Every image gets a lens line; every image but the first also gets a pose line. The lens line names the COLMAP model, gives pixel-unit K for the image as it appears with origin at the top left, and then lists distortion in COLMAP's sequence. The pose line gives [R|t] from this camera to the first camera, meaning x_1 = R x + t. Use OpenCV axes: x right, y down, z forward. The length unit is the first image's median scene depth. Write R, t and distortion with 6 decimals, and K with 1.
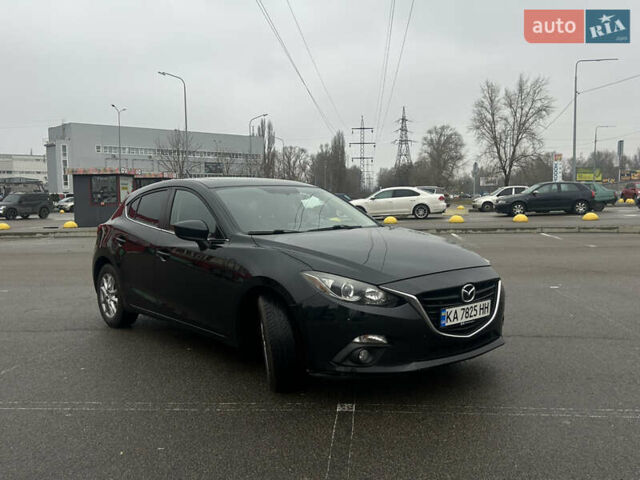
lens RADIAL K [[580.1, 0, 320.0], [0, 580.1, 240.0], [0, 0, 1]] dist [0.123982, -0.314645]
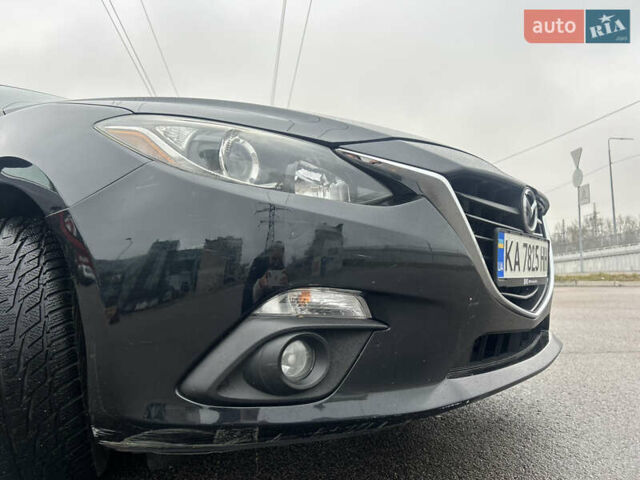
lens RADIAL K [[580.1, 0, 320.0], [0, 580.1, 240.0], [0, 0, 1]] dist [0.123982, -0.314645]
pose [[0.960124, 0.030022, 0.277957, 0.003428], [0.002795, 0.993137, -0.116923, 0.162300], [-0.279559, 0.113037, 0.953451, 0.671035]]
